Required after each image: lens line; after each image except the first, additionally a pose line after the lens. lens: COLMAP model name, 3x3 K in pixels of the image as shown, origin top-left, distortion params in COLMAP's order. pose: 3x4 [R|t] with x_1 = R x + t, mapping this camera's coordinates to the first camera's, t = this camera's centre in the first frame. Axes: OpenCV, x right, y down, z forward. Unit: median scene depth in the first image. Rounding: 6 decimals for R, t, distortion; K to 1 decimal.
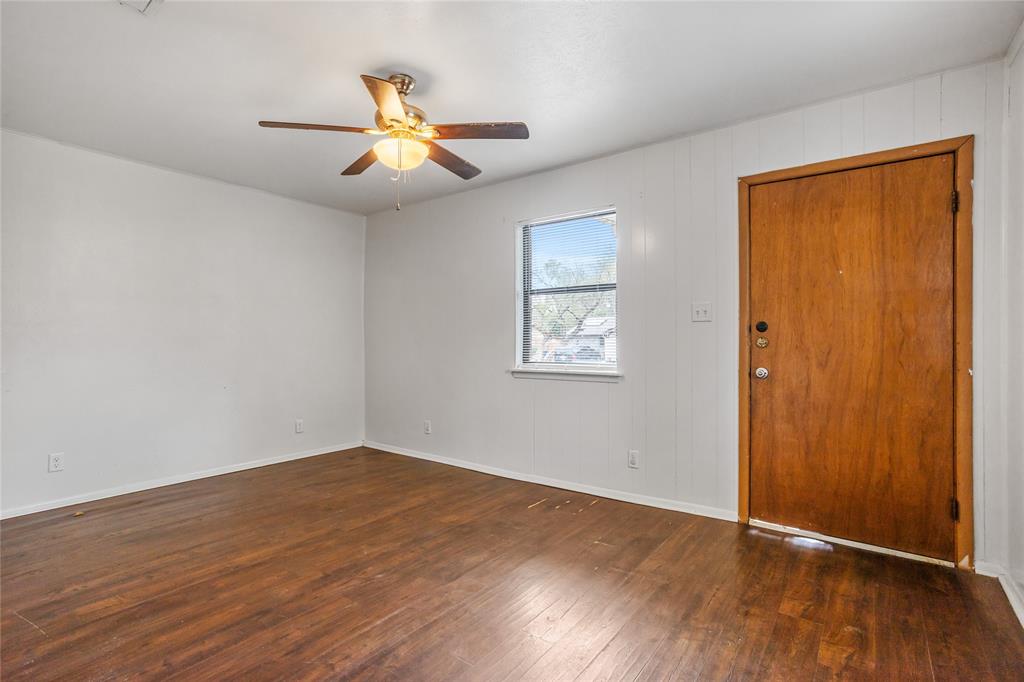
lens RADIAL K [[492.7, 0, 508.7], [0, 492.7, 334.1], [0, 0, 1]] dist [-0.036420, 0.025102]
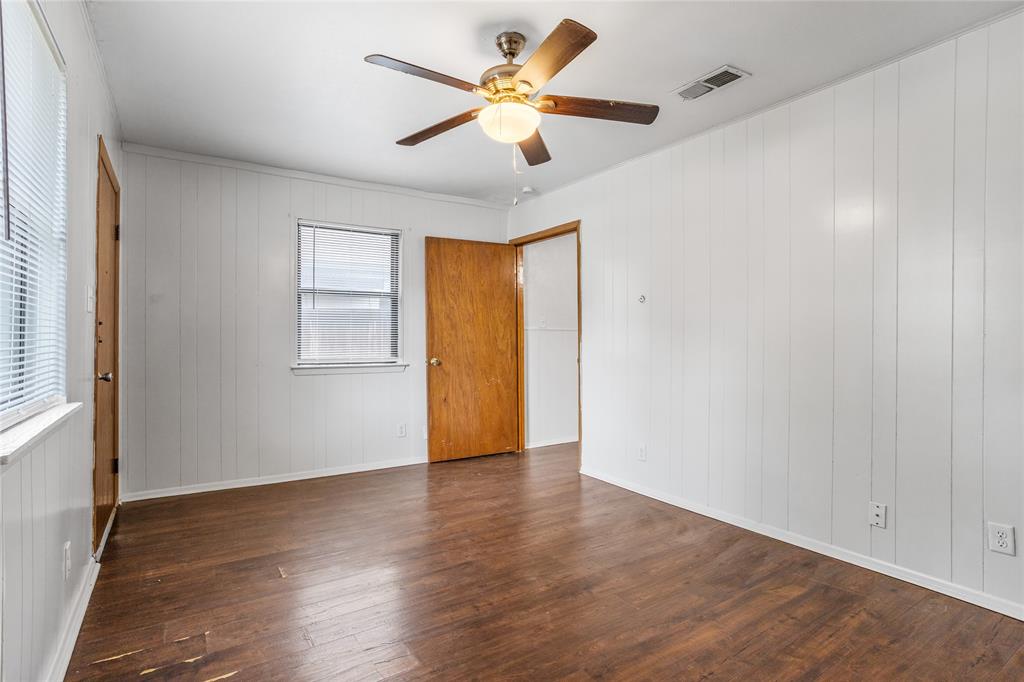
lens RADIAL K [[503.4, 0, 503.7], [0, 503.4, 341.6], [0, 0, 1]] dist [-0.049632, 0.028487]
pose [[-0.938268, -0.003277, 0.345894, -0.541689], [-0.005820, 0.999963, -0.006314, 0.025211], [-0.345860, -0.007937, -0.938252, 1.920110]]
